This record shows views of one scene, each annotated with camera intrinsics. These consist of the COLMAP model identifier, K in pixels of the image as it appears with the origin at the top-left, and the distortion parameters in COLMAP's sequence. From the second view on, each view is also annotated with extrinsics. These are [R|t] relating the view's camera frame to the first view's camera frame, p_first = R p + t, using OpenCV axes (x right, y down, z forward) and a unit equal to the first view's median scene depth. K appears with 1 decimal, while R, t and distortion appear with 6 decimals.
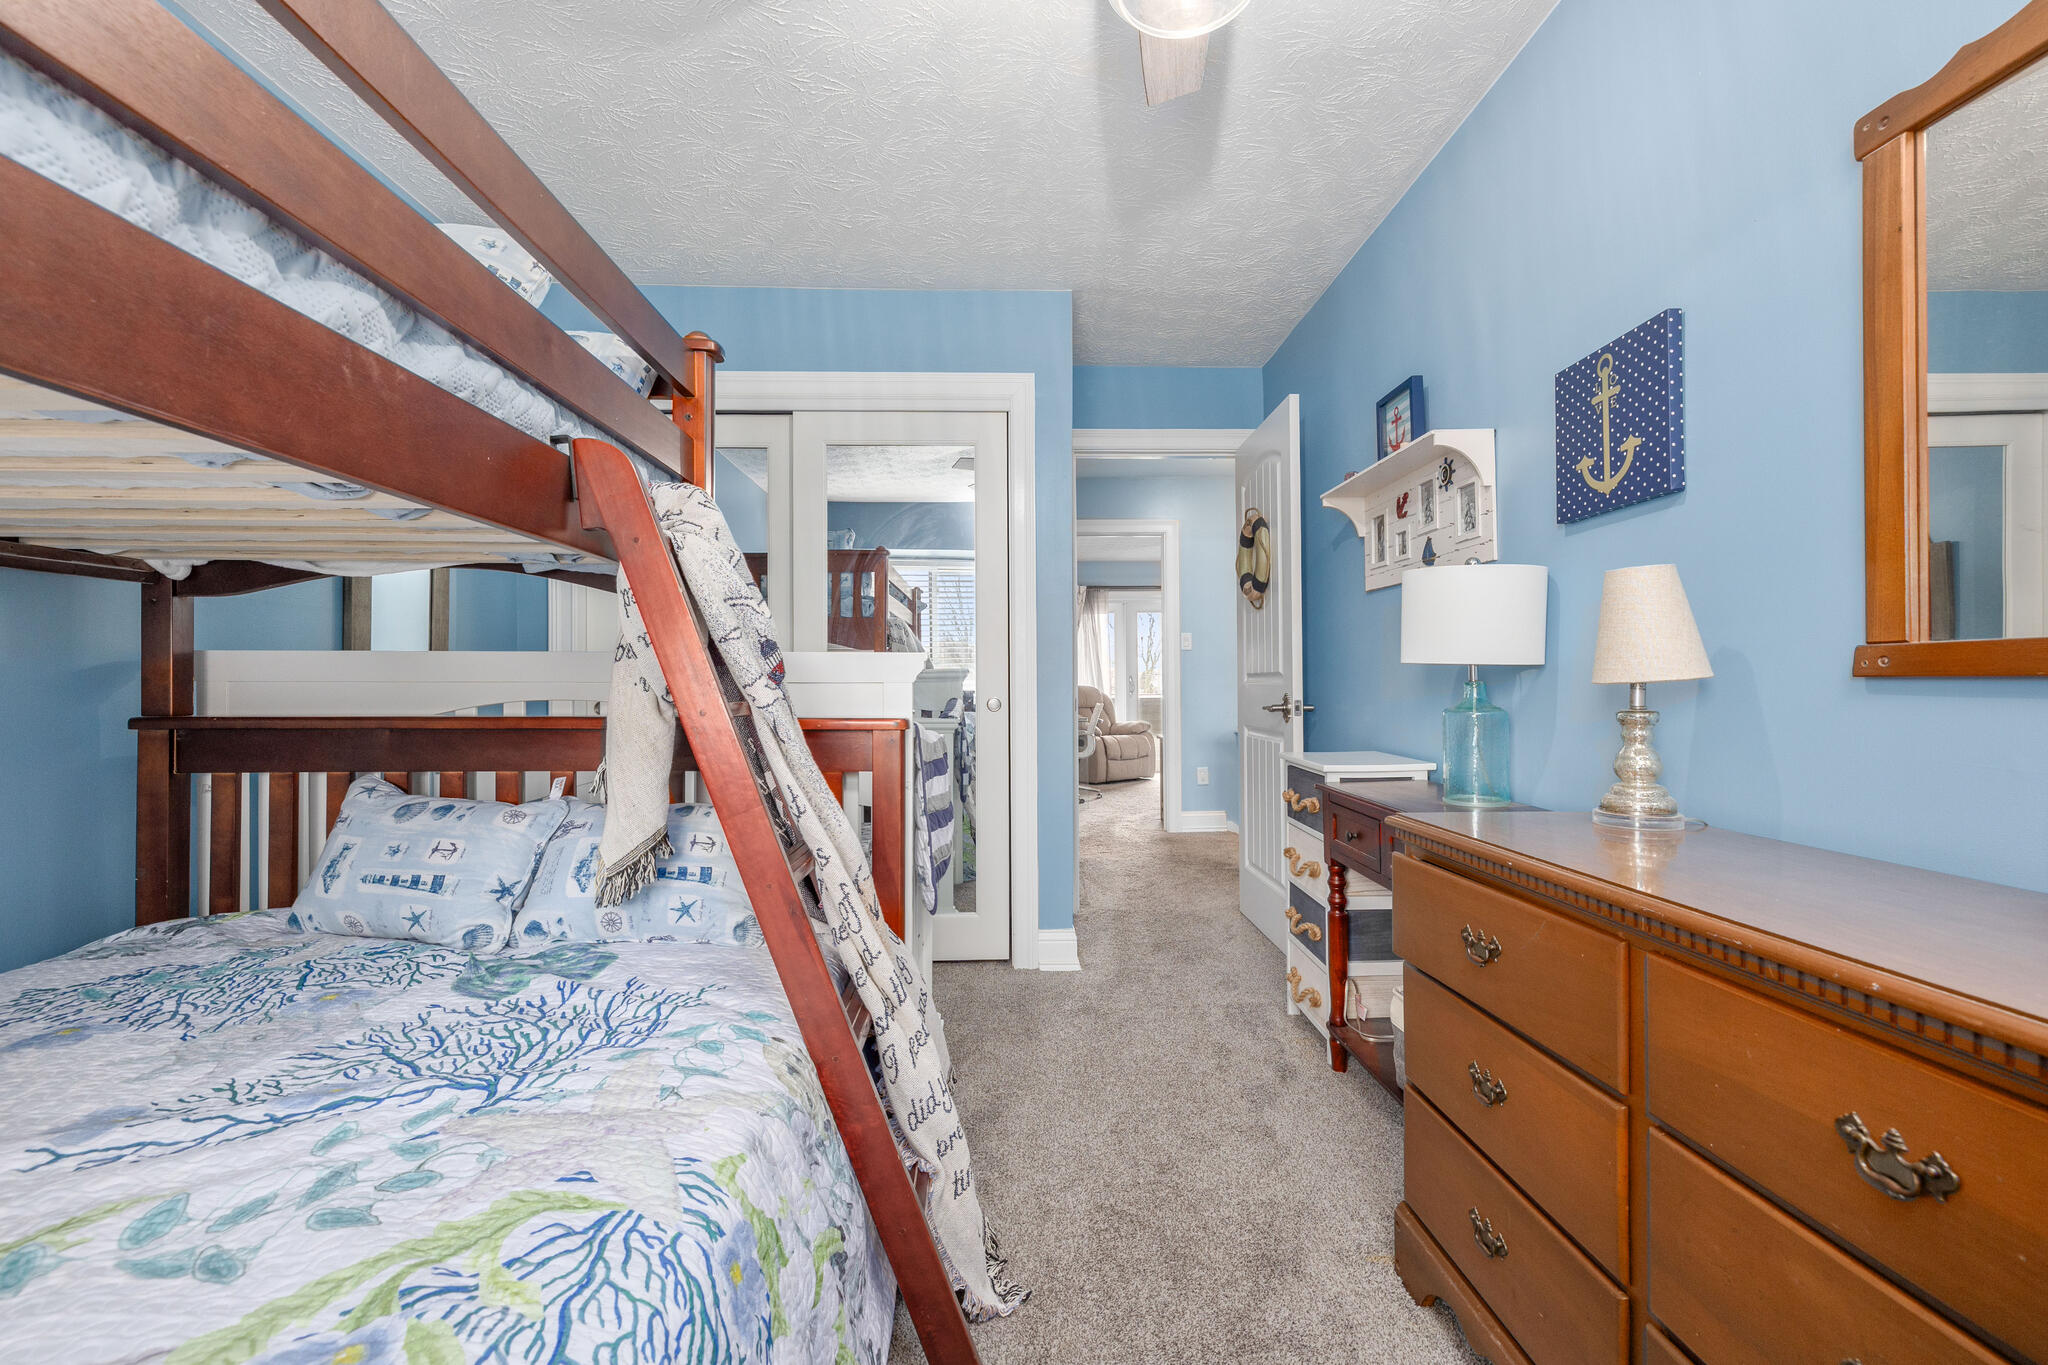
lens RADIAL K [[863.7, 0, 1024.5], [0, 863.7, 680.3], [0, 0, 1]] dist [-0.001863, -0.000125]
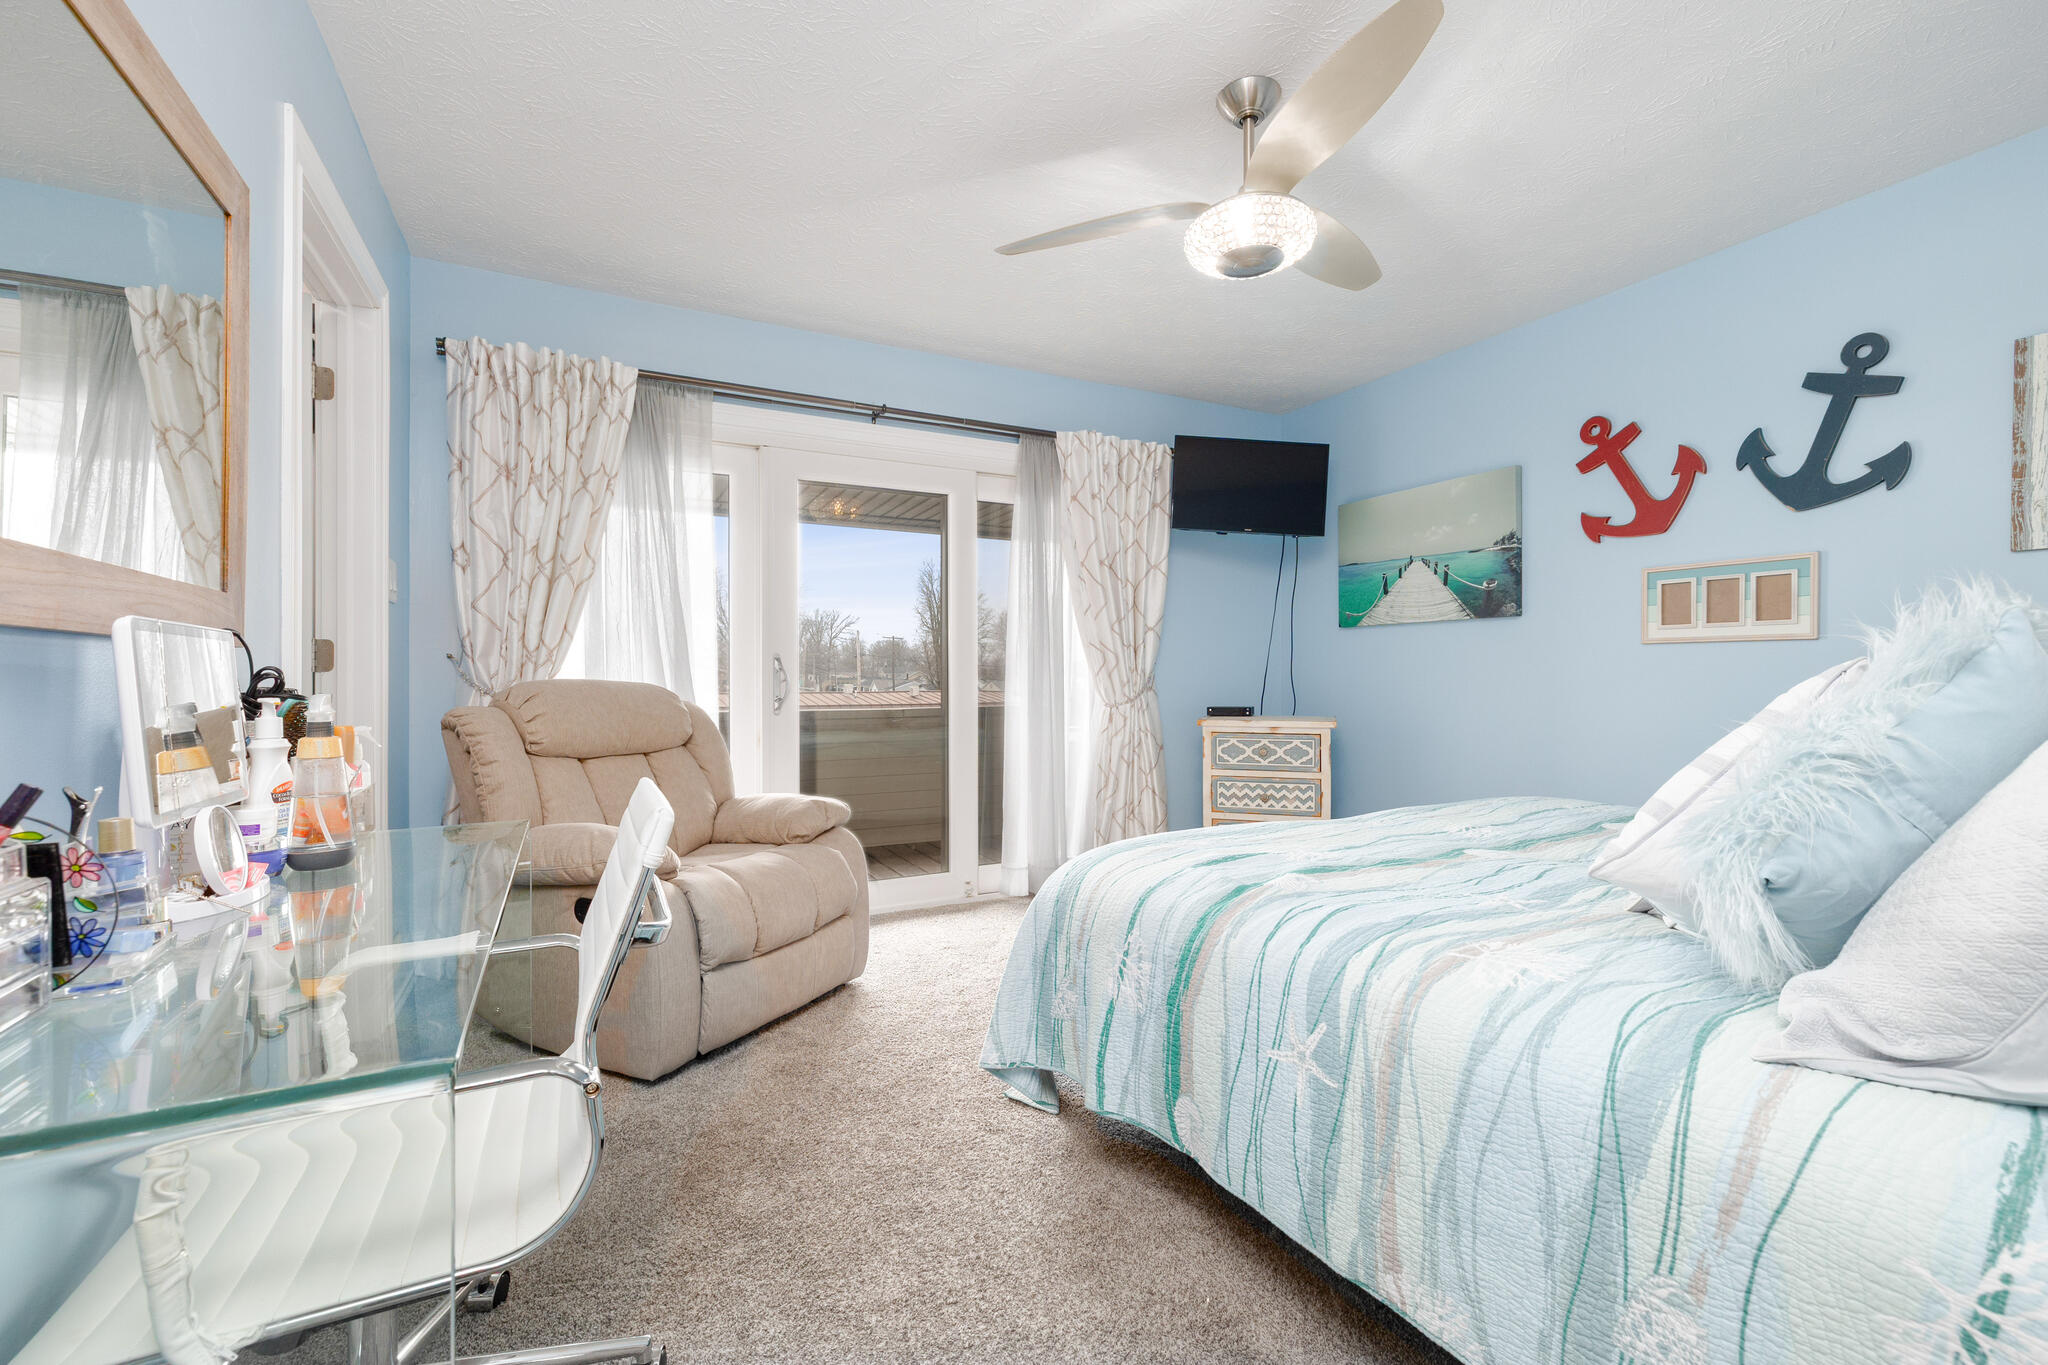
lens RADIAL K [[863.7, 0, 1026.3], [0, 863.7, 680.3], [0, 0, 1]] dist [-0.001863, -0.000125]
pose [[0.900915, 0.009682, 0.433888, 0.064217], [-0.011270, 0.999936, 0.001086, 0.003519], [-0.433849, -0.005868, 0.900966, 0.649619]]
